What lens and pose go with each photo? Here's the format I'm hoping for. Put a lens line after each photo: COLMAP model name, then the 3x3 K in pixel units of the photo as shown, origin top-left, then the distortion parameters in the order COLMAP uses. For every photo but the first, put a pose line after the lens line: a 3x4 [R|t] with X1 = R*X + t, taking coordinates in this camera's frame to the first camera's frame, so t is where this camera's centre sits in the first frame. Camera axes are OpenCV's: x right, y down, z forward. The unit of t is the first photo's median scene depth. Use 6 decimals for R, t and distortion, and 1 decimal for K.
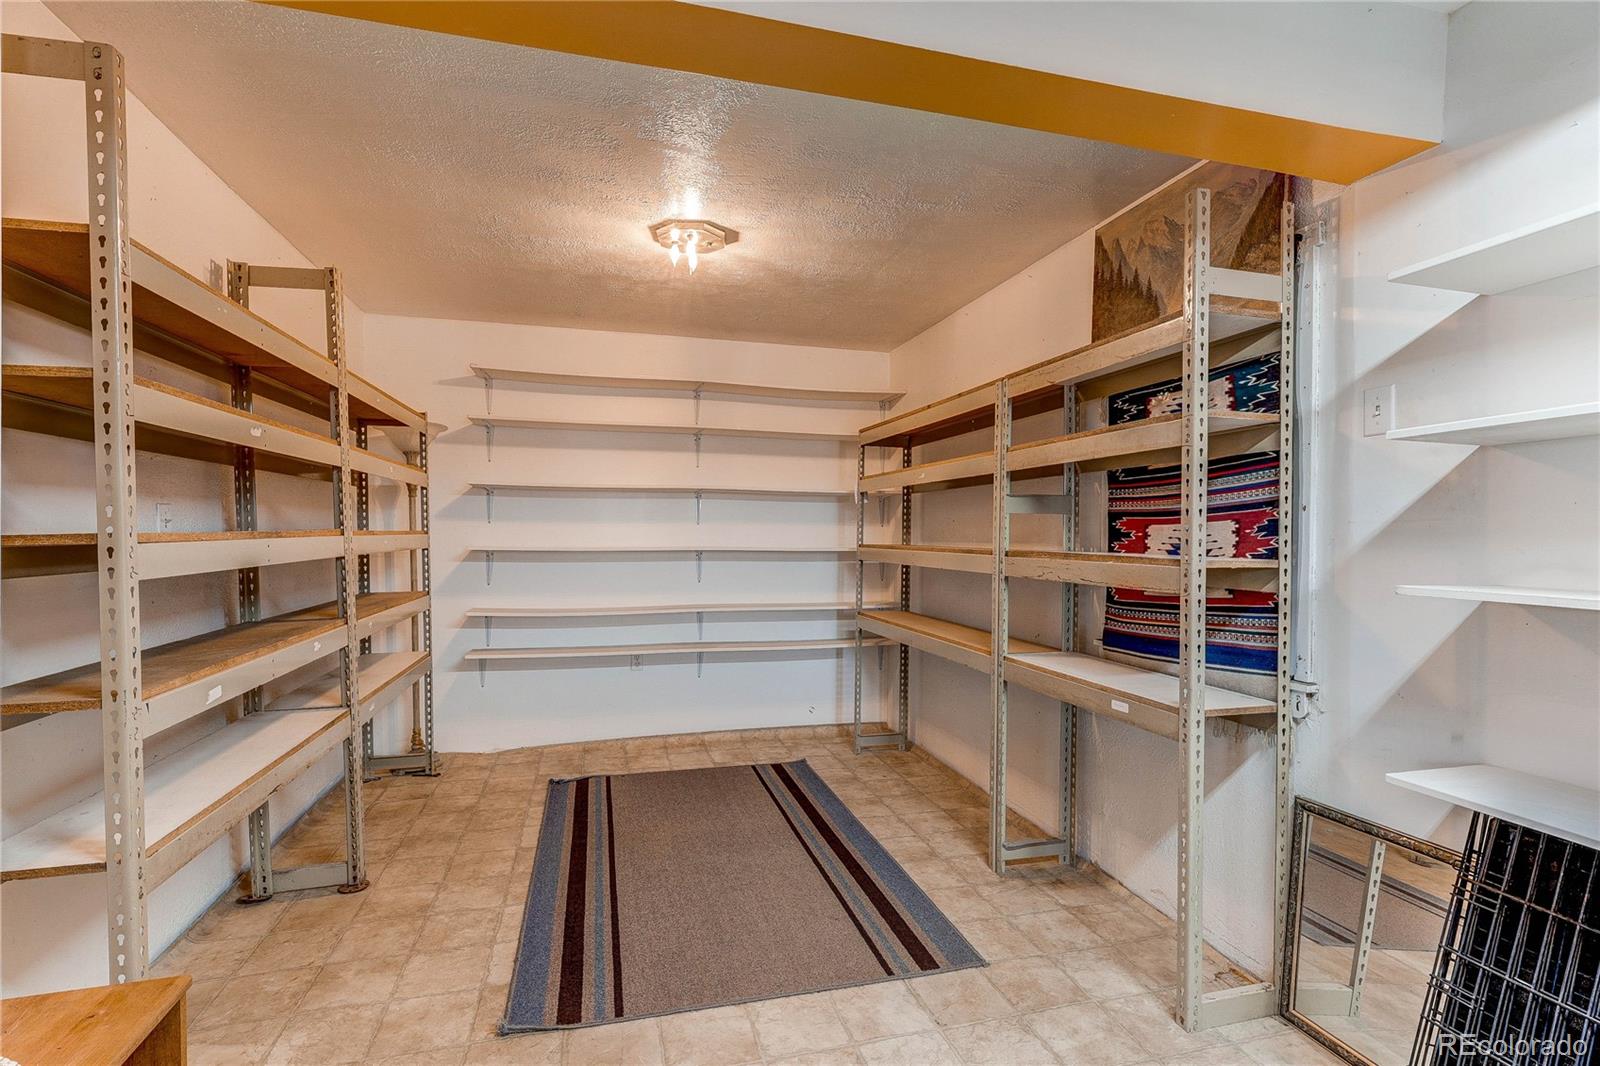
lens RADIAL K [[755.3, 0, 792.4], [0, 755.3, 529.7], [0, 0, 1]] dist [-0.006095, 0.001683]
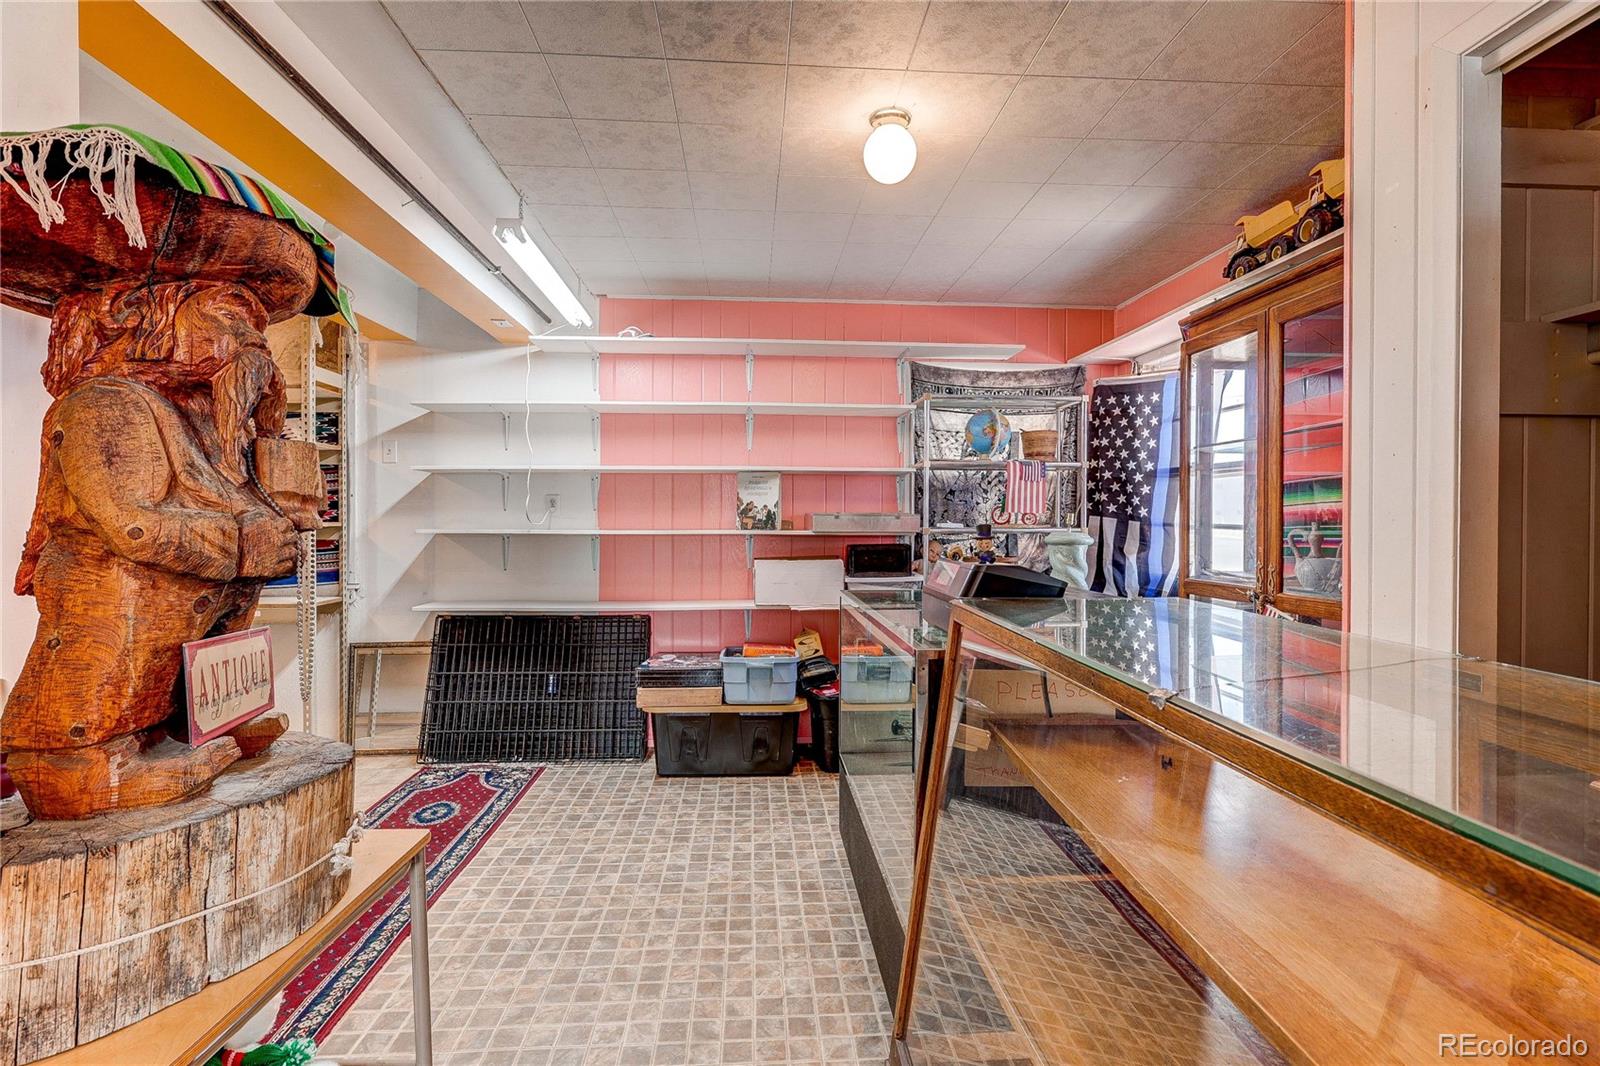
lens RADIAL K [[755.3, 0, 812.9], [0, 755.3, 519.9], [0, 0, 1]] dist [-0.006095, 0.001683]
pose [[0.189468, -0.008742, 0.981848, -1.037579], [0.001922, 0.999962, 0.008532, 0.020289], [-0.981885, 0.000271, 0.189478, -0.558708]]
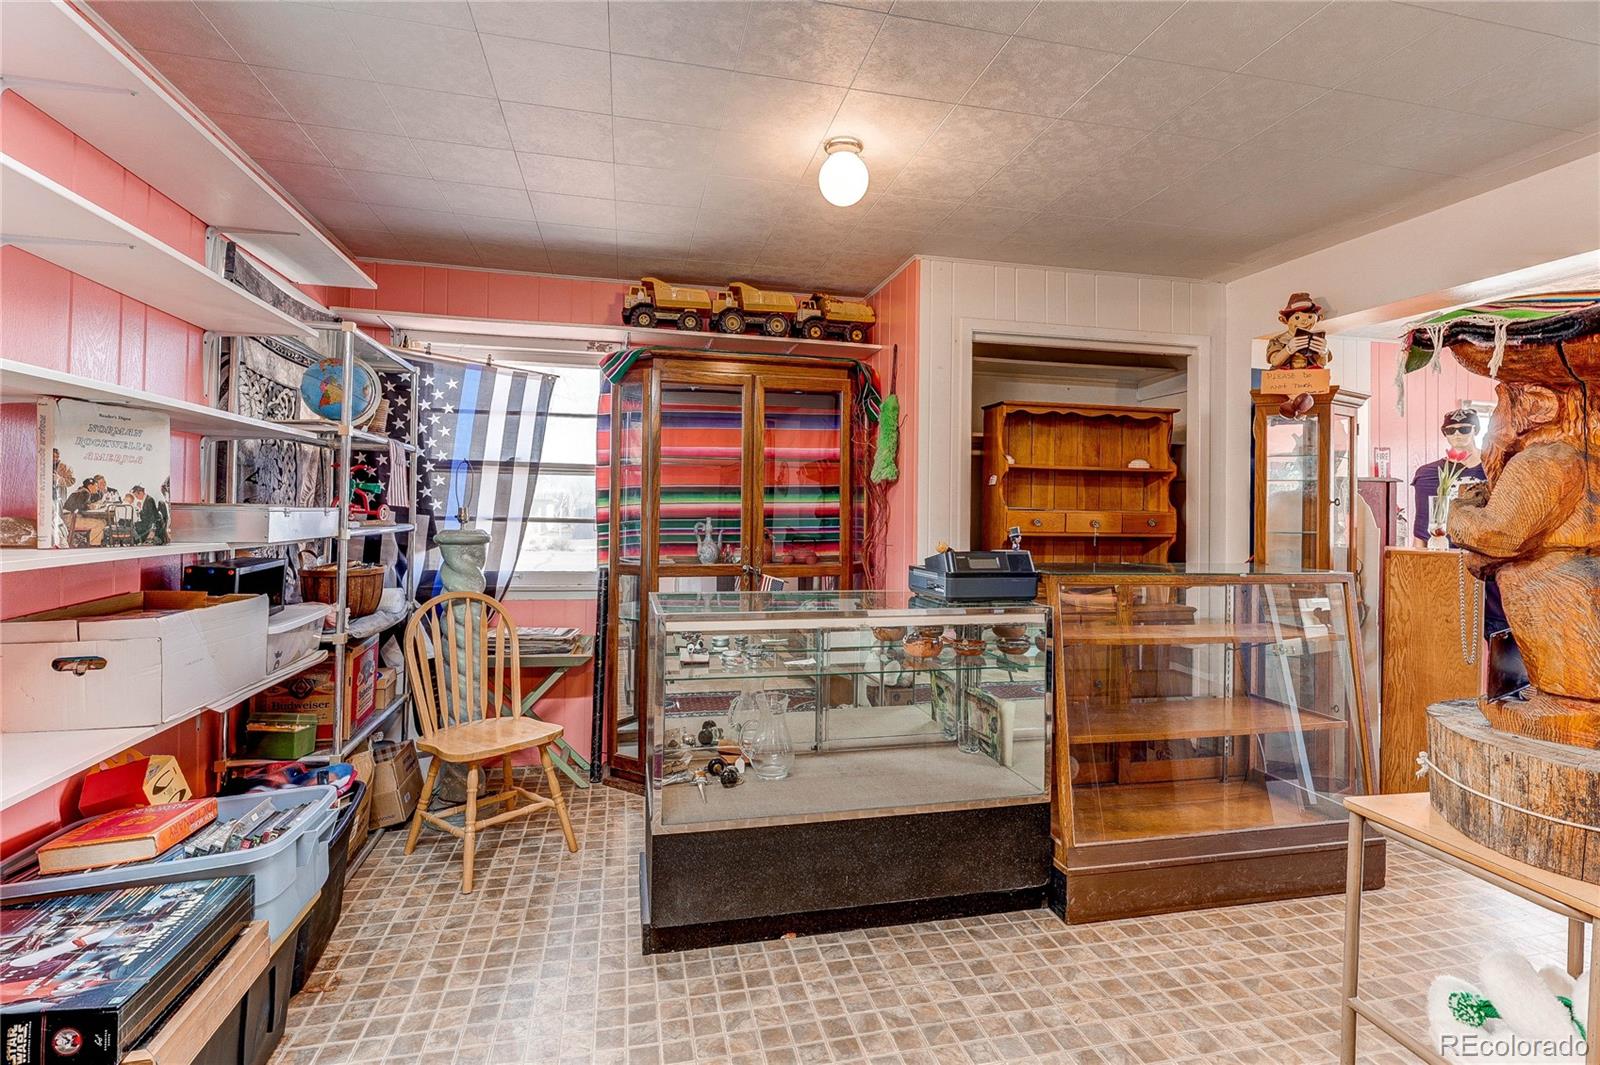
lens RADIAL K [[755.3, 0, 795.7], [0, 755.3, 518.0], [0, 0, 1]] dist [-0.006095, 0.001683]
pose [[-0.998828, -0.019289, 0.044398, 0.112298], [-0.018641, 0.999714, 0.014950, 0.007427], [-0.044674, 0.014105, -0.998902, 0.714919]]
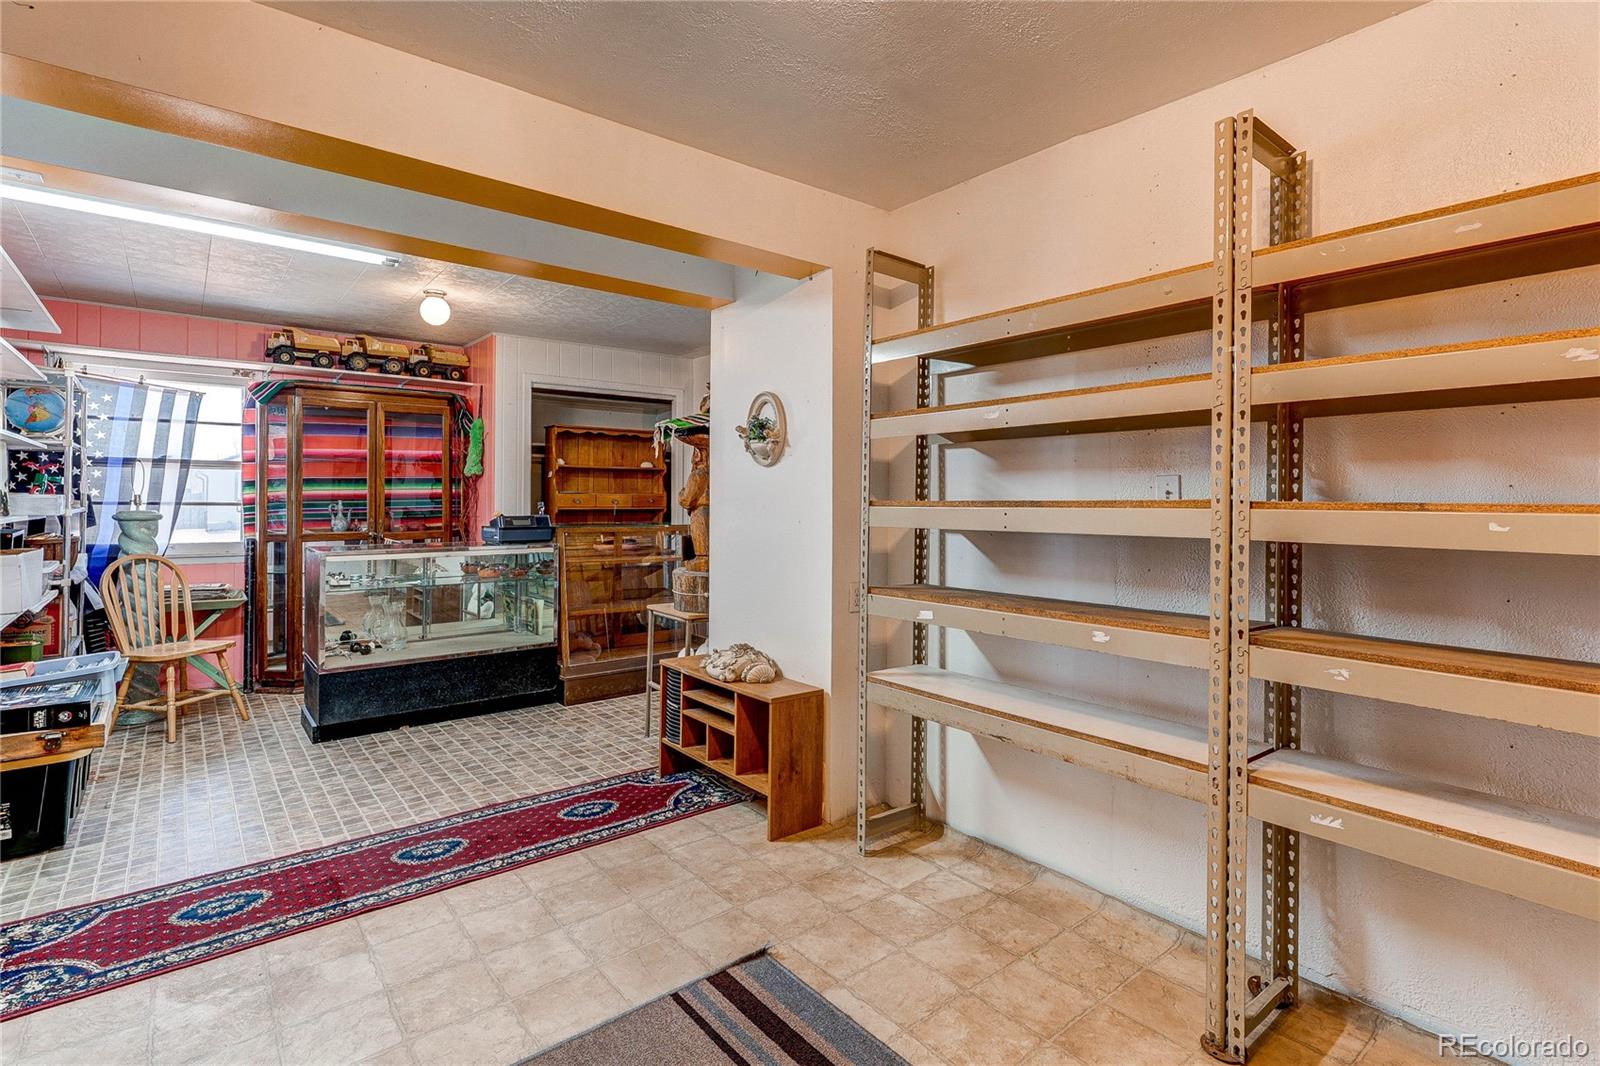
lens RADIAL K [[755.3, 0, 793.5], [0, 755.3, 495.8], [0, 0, 1]] dist [-0.006095, 0.001683]
pose [[-0.914525, -0.010312, -0.404398, 0.026261], [-0.011293, 0.999936, 0.000041, 0.004535], [0.404372, 0.004605, -0.914583, 1.929536]]
